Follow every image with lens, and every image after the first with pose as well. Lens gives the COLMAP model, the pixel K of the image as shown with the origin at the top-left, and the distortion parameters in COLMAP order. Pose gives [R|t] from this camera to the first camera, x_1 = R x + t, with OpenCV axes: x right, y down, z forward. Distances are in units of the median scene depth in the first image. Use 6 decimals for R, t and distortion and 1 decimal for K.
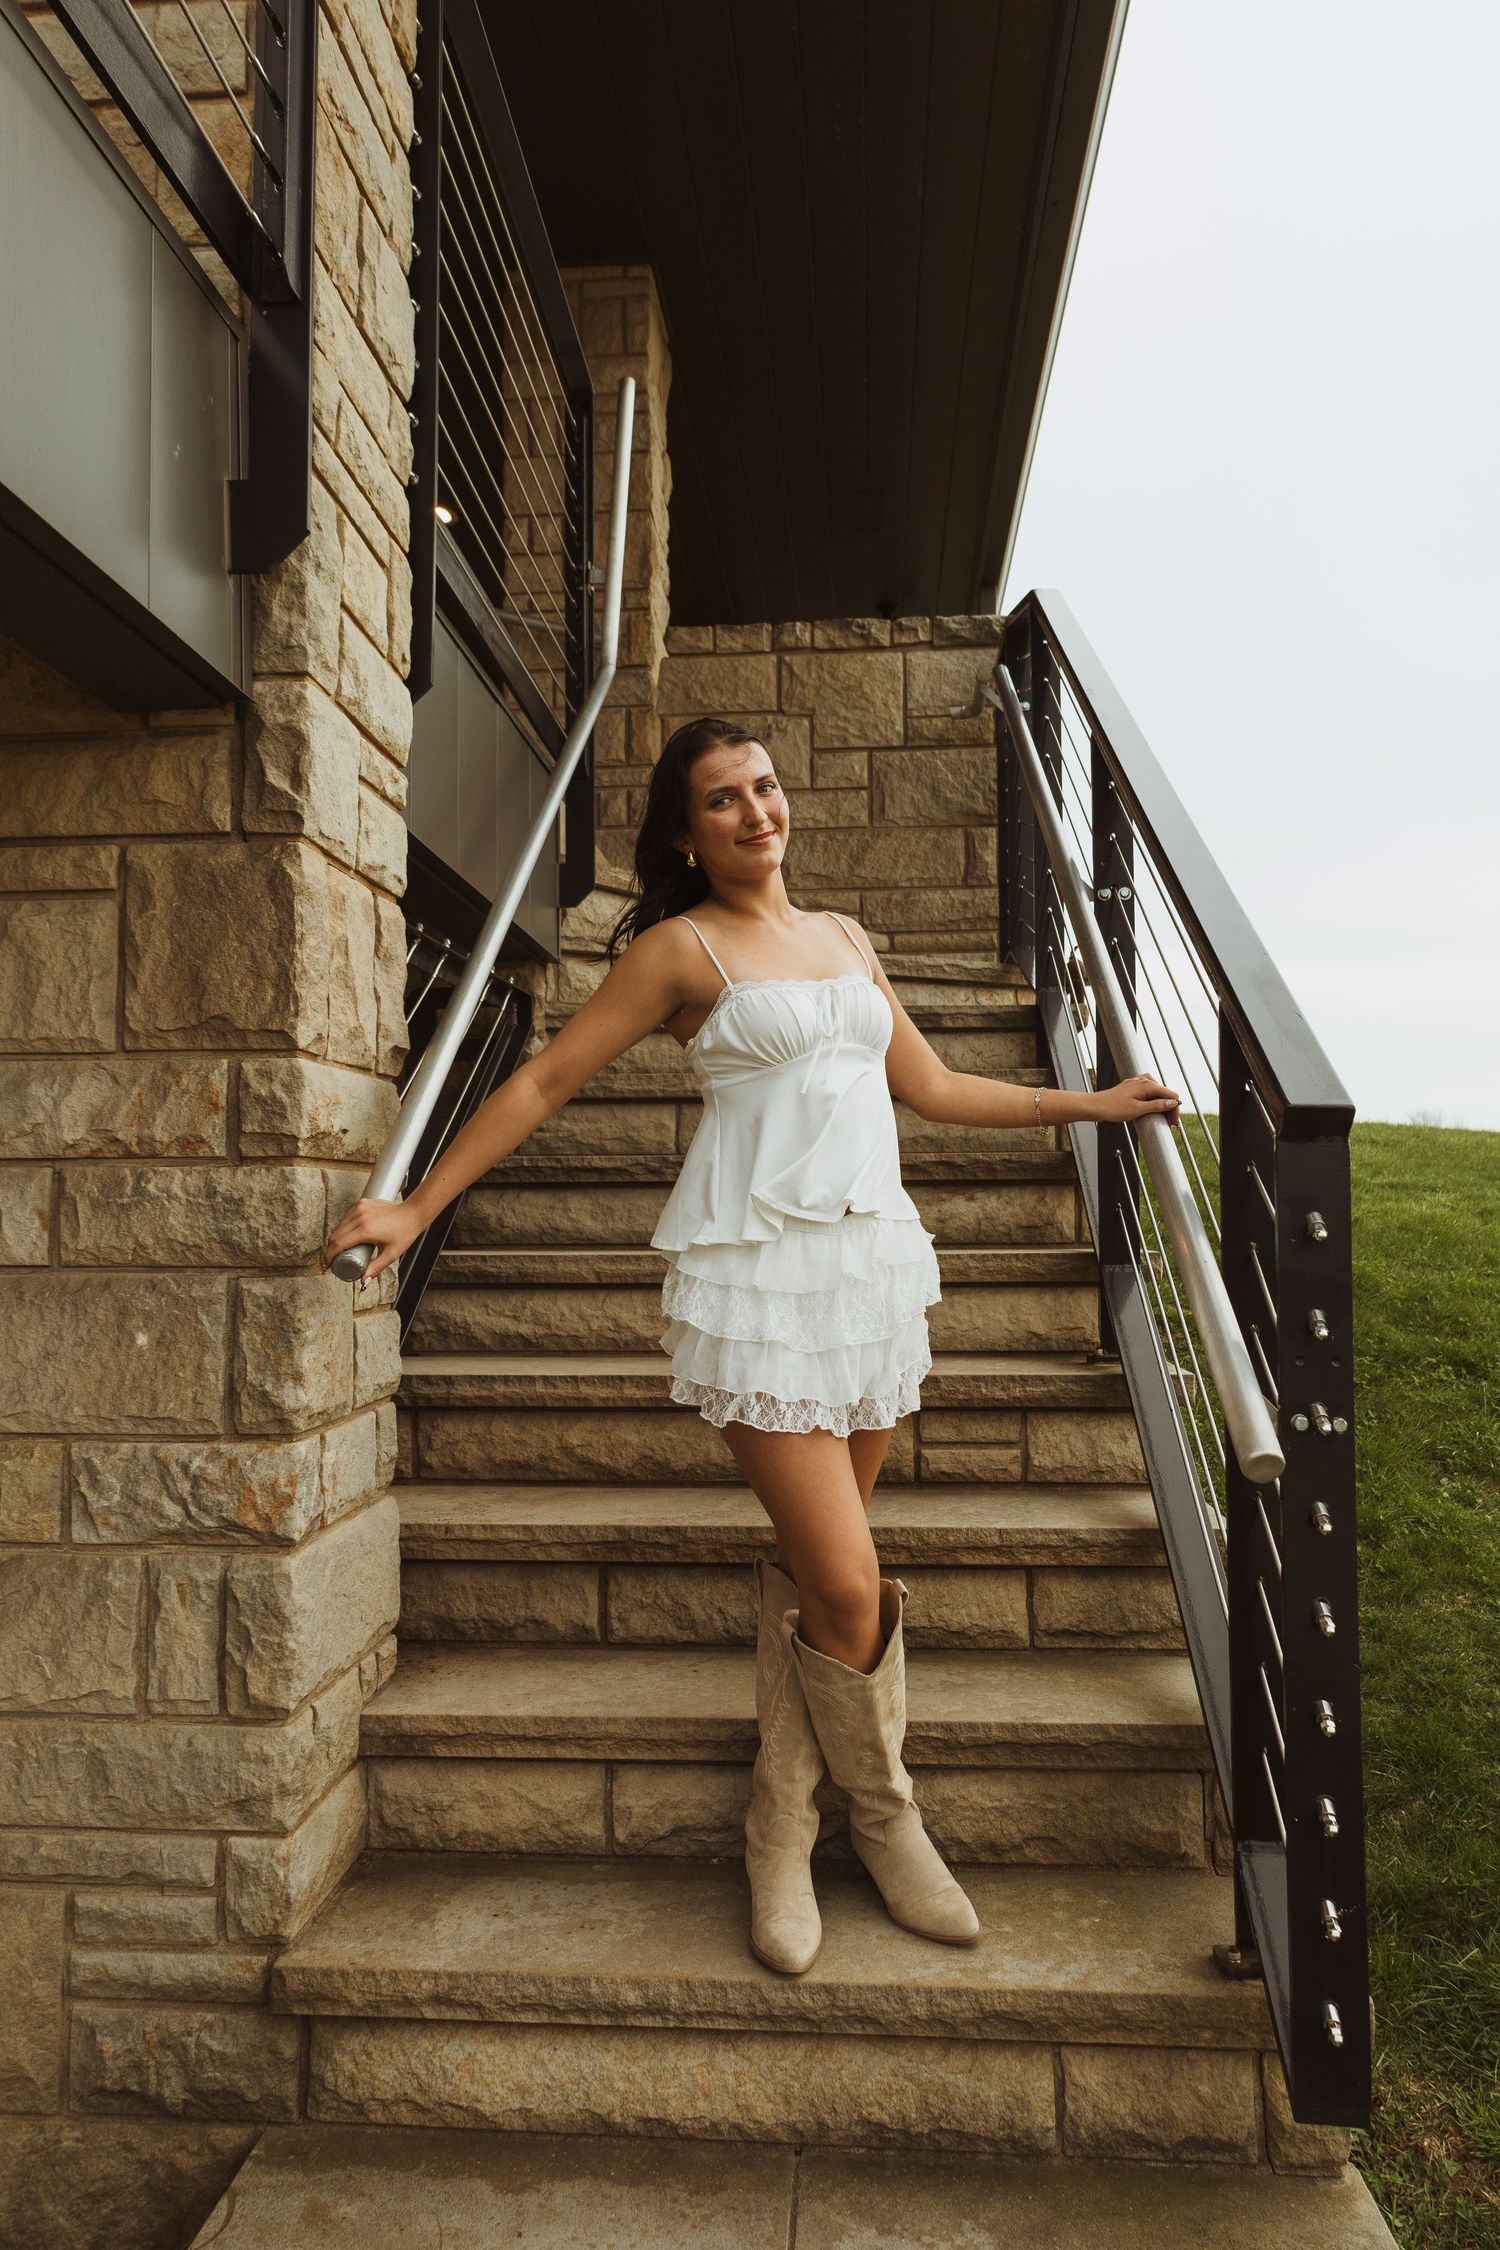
lens RADIAL K [[1485.7, 0, 745.3], [0, 1485.7, 1128.0], [0, 0, 1]] dist [0.016751, -0.000140]
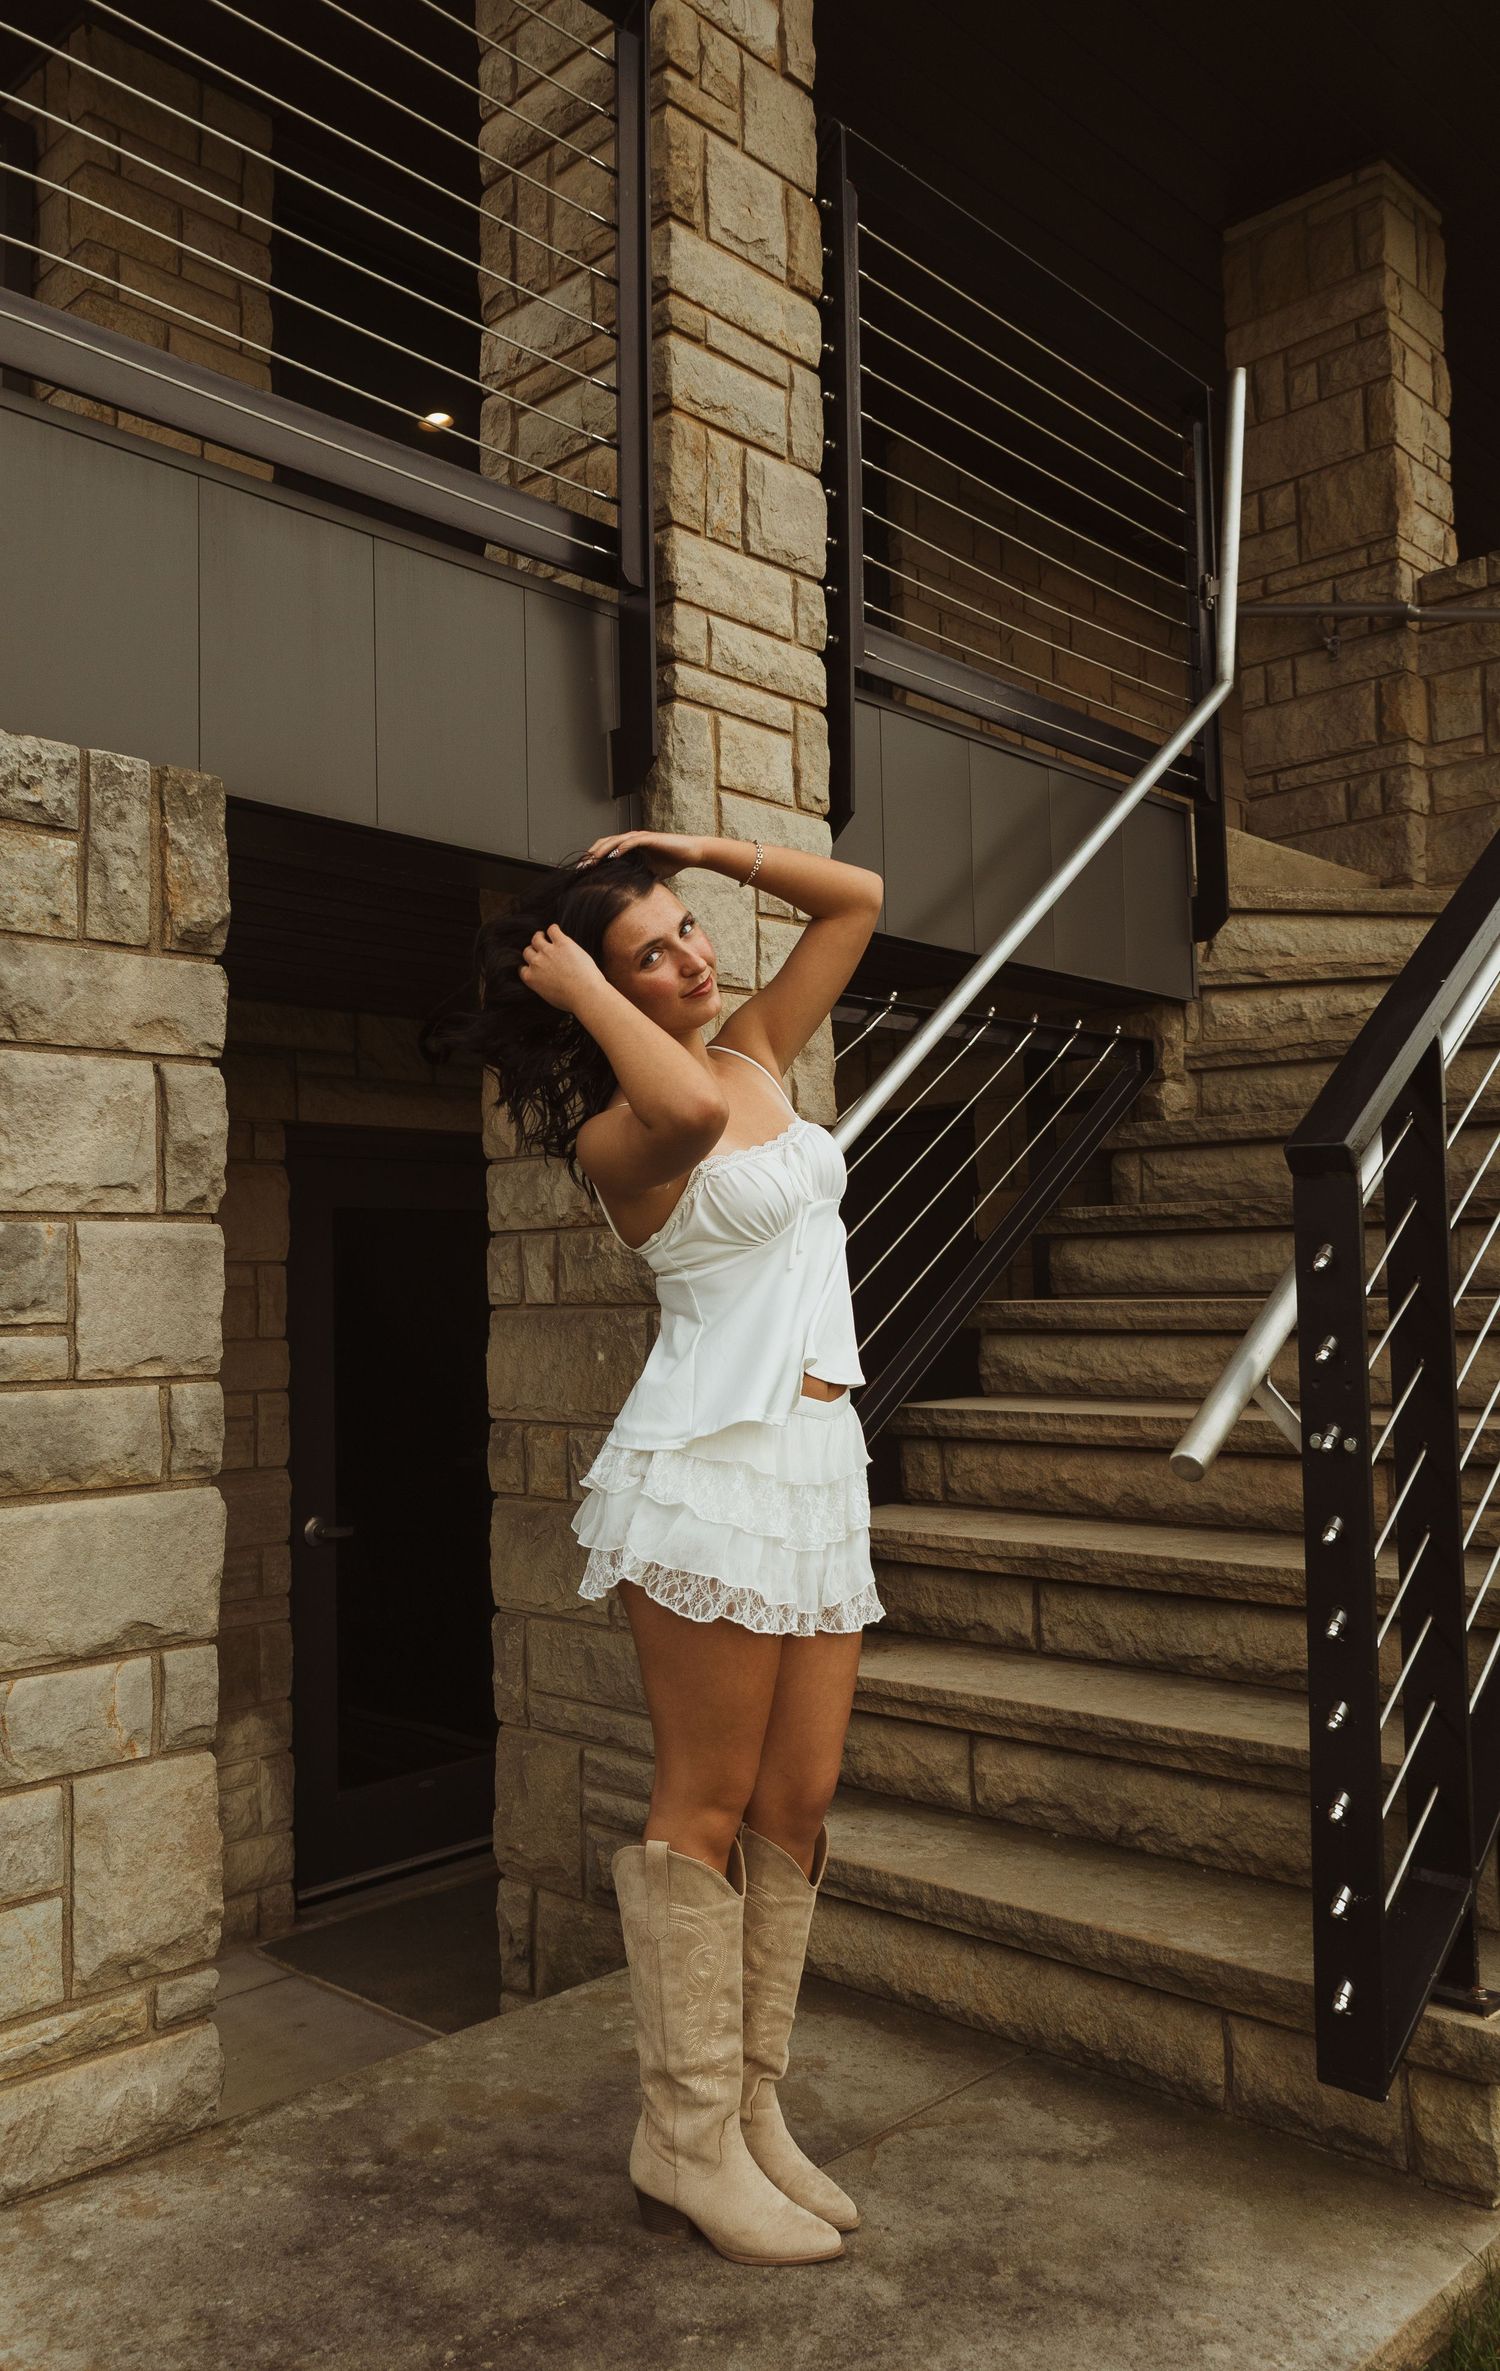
lens RADIAL K [[1822.1, 0, 646.3], [0, 1822.1, 1179.8], [0, 0, 1]] dist [0.035792, -0.001222]
pose [[0.762110, -0.048015, -0.645665, 0.721459], [0.051637, 0.998577, -0.013310, 0.002505], [0.645385, -0.023196, 0.763505, -0.261069]]
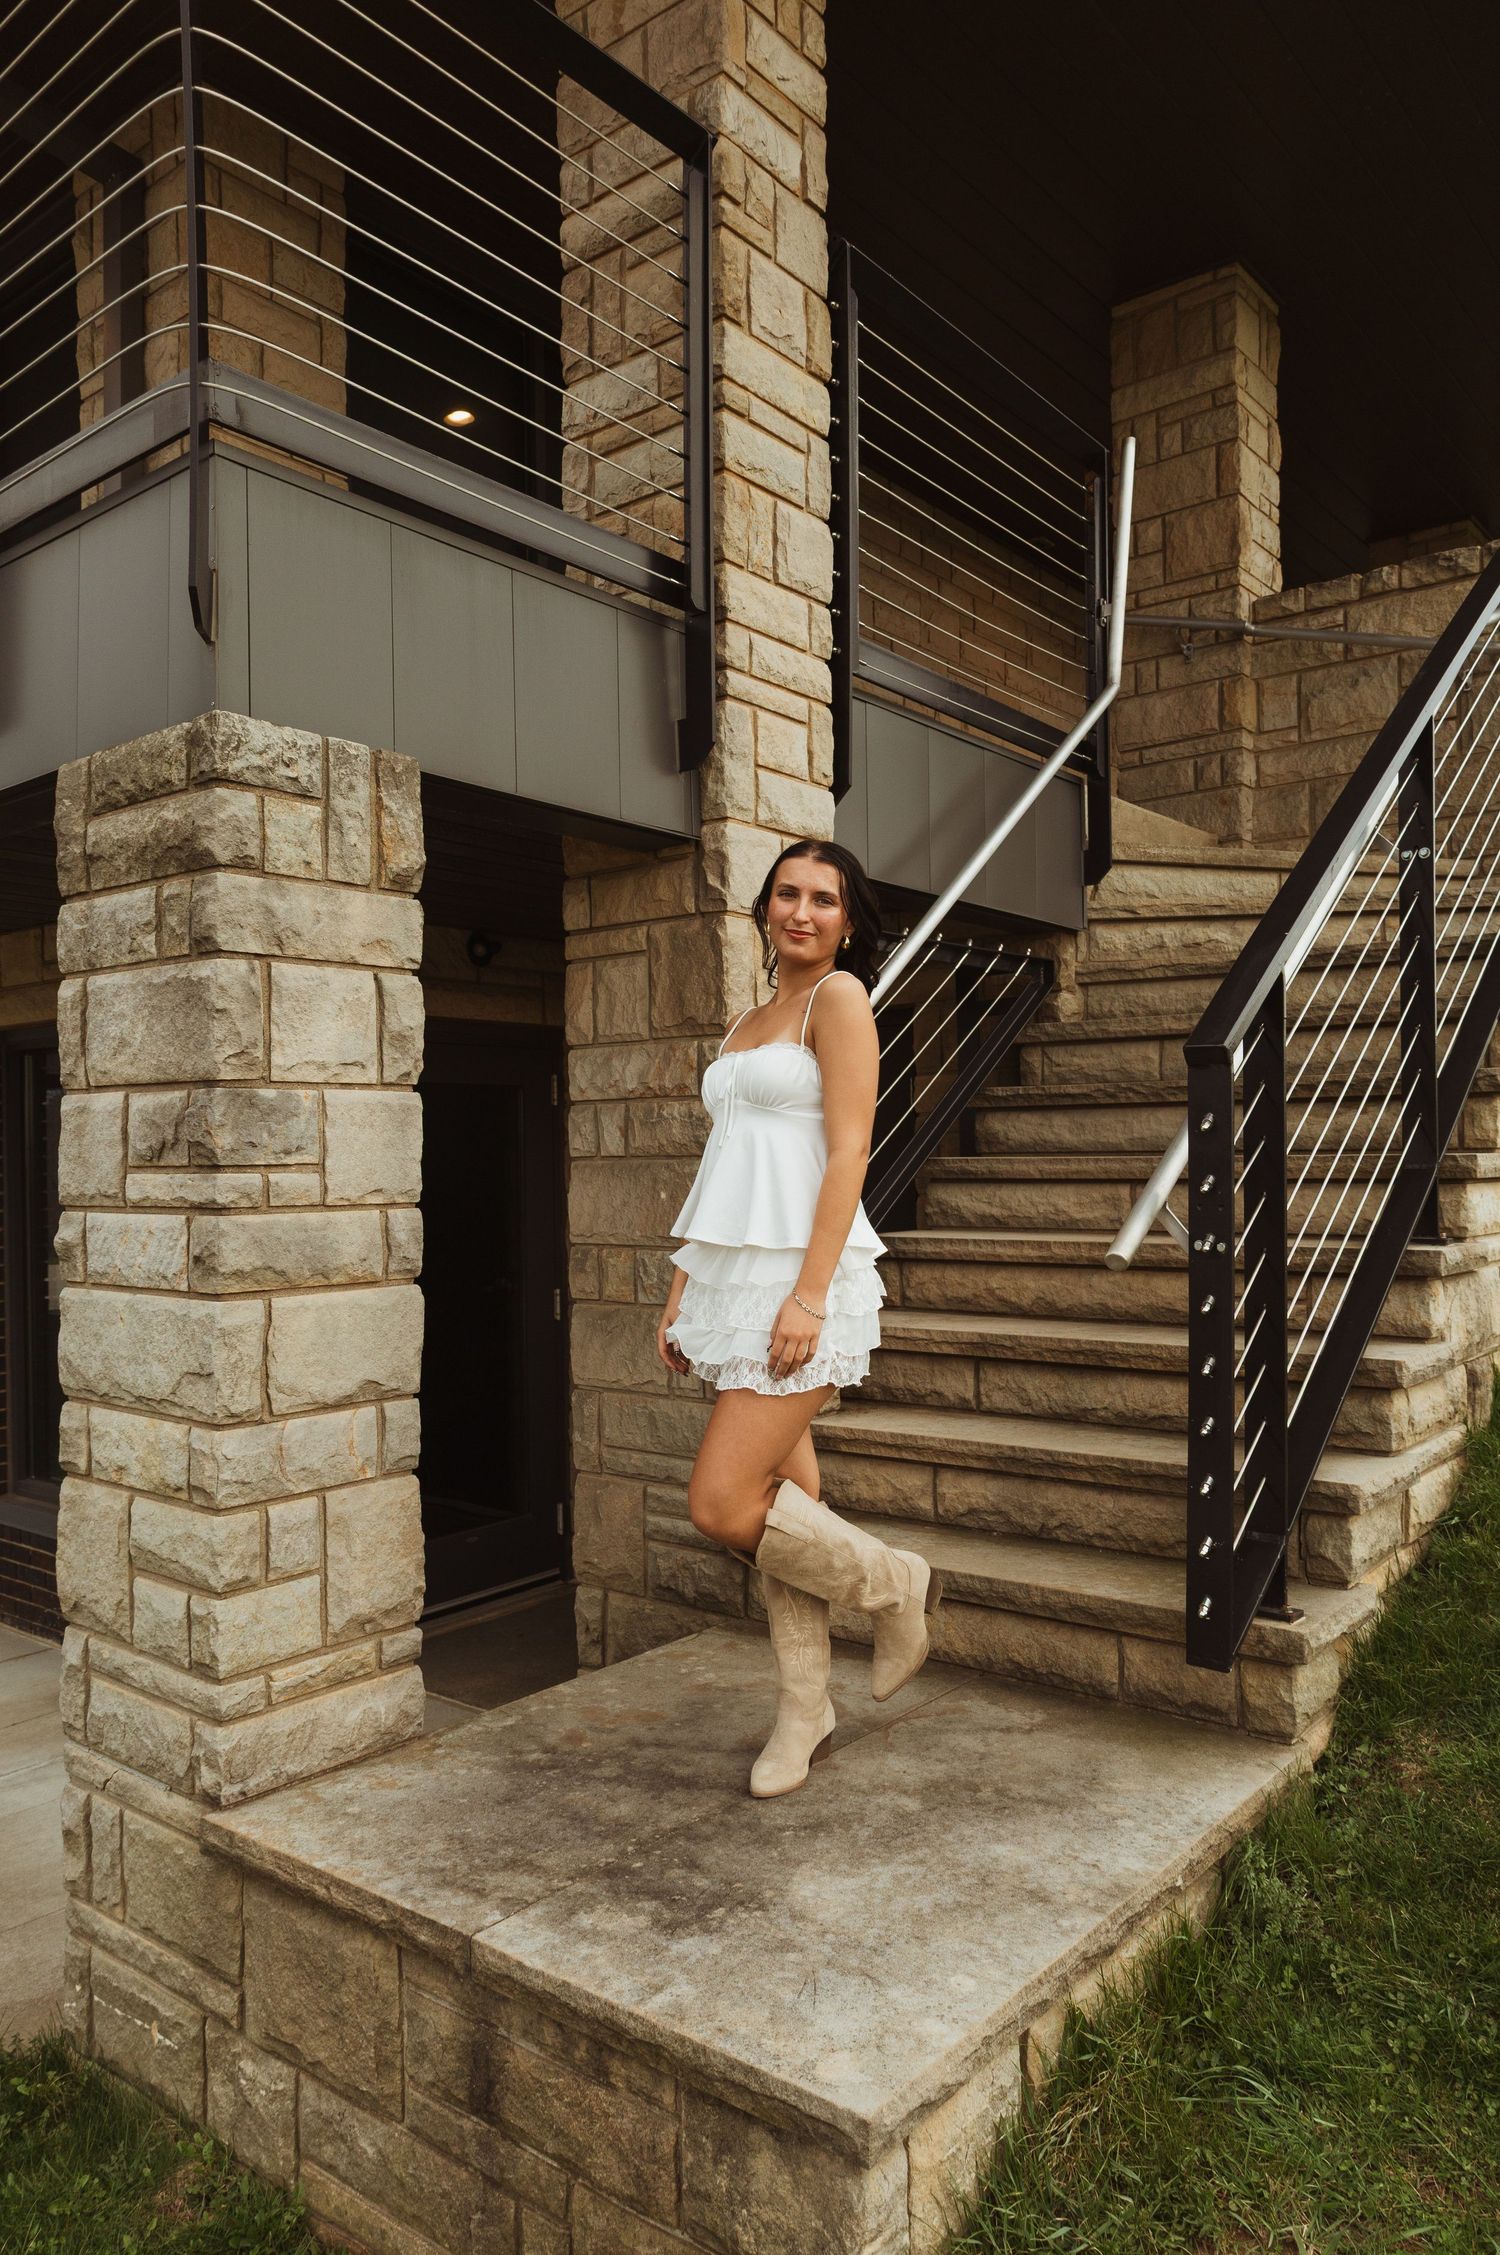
lens RADIAL K [[1582.9, 0, 755.7], [0, 1582.9, 1148.5], [0, 0, 1]] dist [0.045668, 0.001797]
pose [[0.832940, -0.007121, -0.553318, 0.767591], [0.040098, 0.998065, 0.047516, -0.004795], [0.551909, -0.061764, 0.831614, -0.558426]]
